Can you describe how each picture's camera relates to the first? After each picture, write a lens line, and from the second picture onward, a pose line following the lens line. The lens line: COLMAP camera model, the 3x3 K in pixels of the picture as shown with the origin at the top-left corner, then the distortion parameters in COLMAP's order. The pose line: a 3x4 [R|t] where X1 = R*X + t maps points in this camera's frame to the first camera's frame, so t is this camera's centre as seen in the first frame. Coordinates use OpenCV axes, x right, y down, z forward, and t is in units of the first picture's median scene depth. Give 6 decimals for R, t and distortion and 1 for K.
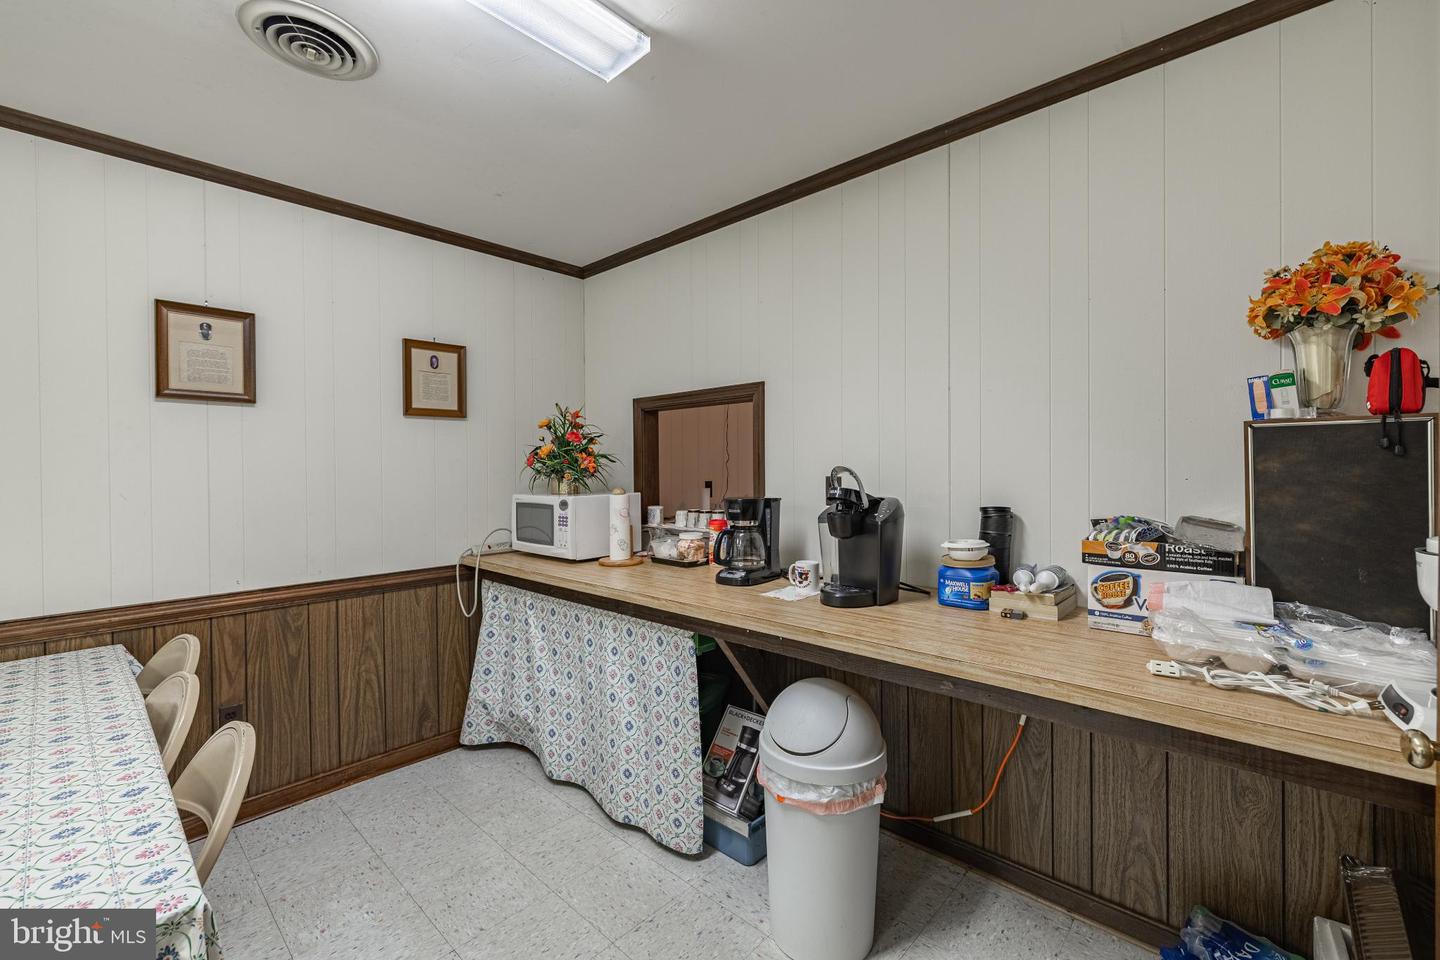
lens RADIAL K [[609.5, 0, 713.4], [0, 609.5, 470.6], [0, 0, 1]] dist [0.003243, -0.000779]
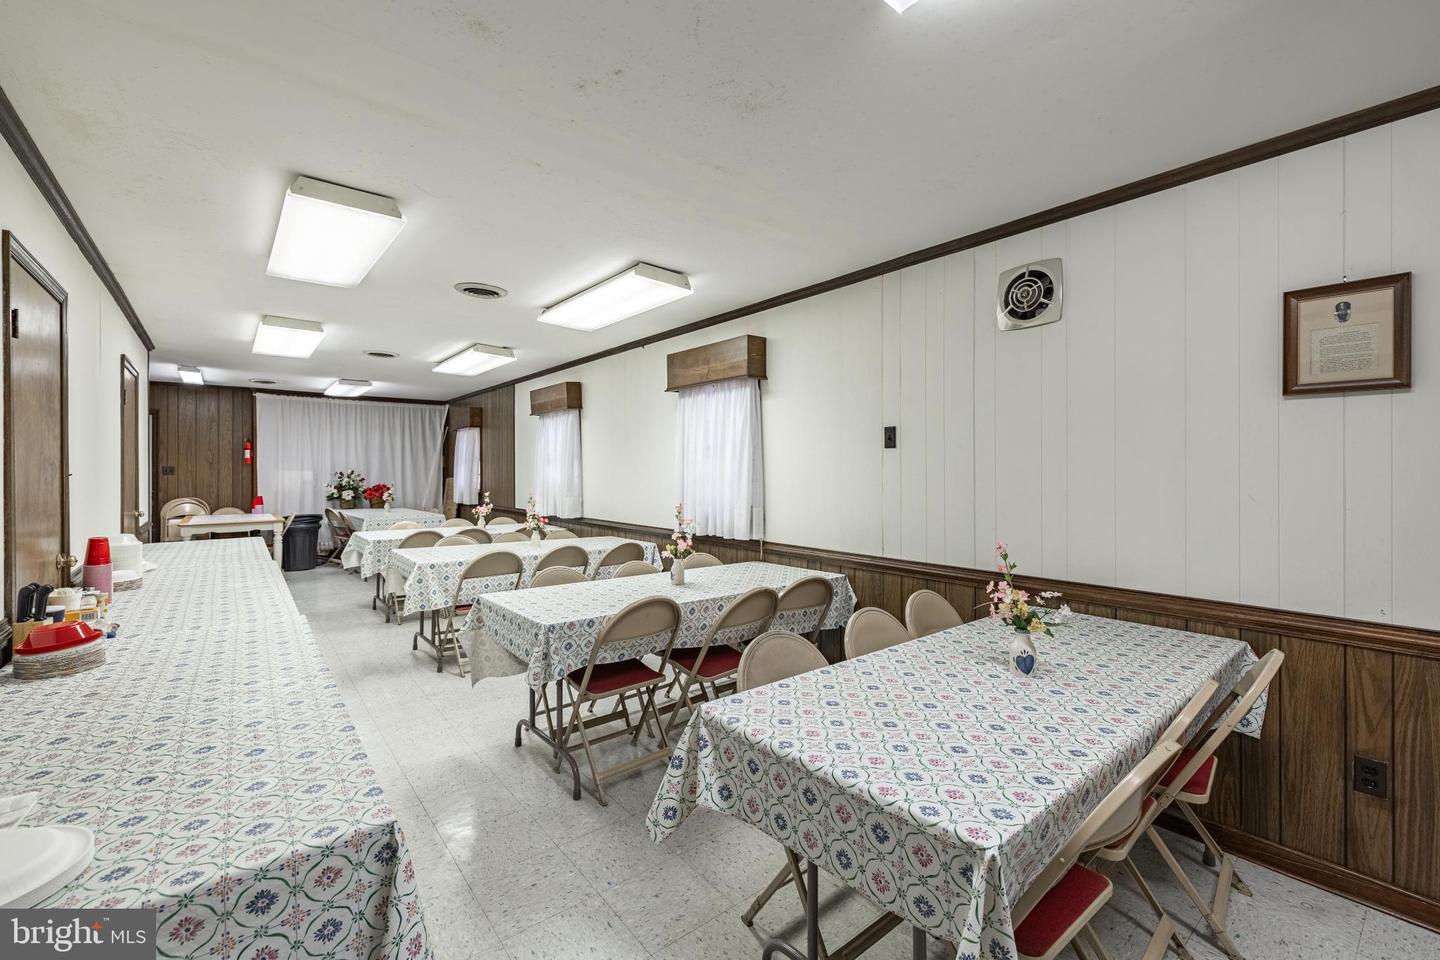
lens RADIAL K [[609.5, 0, 719.7], [0, 609.5, 468.1], [0, 0, 1]] dist [0.003243, -0.000779]
pose [[-0.125888, 0.008591, -0.992007, 0.138494], [-0.007056, 0.999929, 0.009555, -0.008994], [0.992019, 0.008202, -0.125819, 0.235609]]
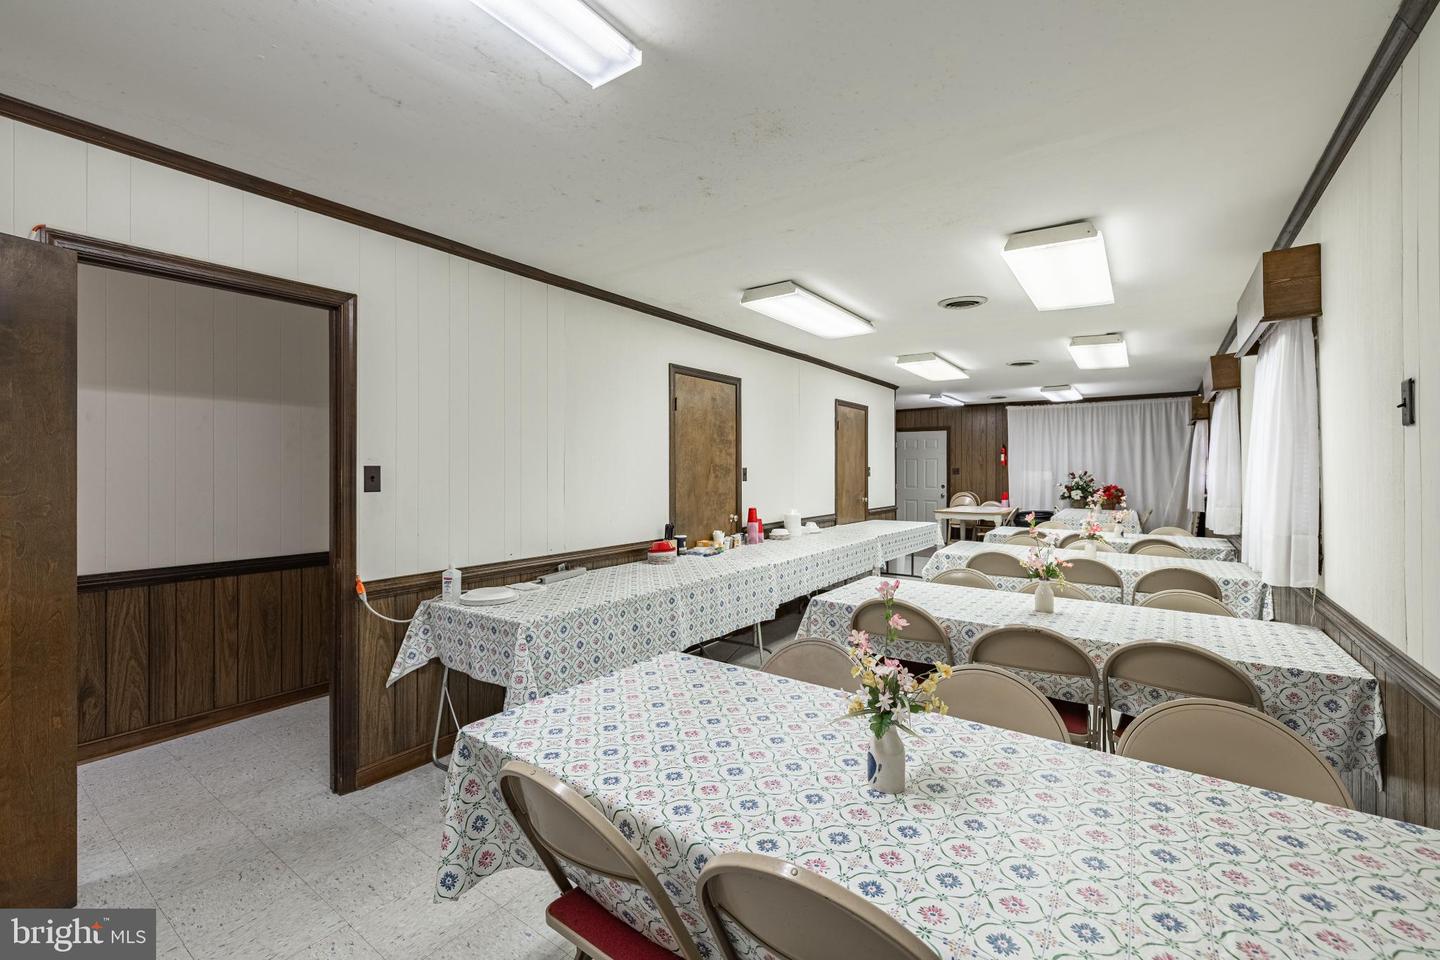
lens RADIAL K [[609.5, 0, 722.5], [0, 609.5, 467.2], [0, 0, 1]] dist [0.003243, -0.000779]
pose [[-0.992106, 0.010474, -0.124960, -0.509372], [0.009971, 0.999939, 0.004650, -0.009477], [0.125001, 0.003367, -0.992151, 1.040408]]
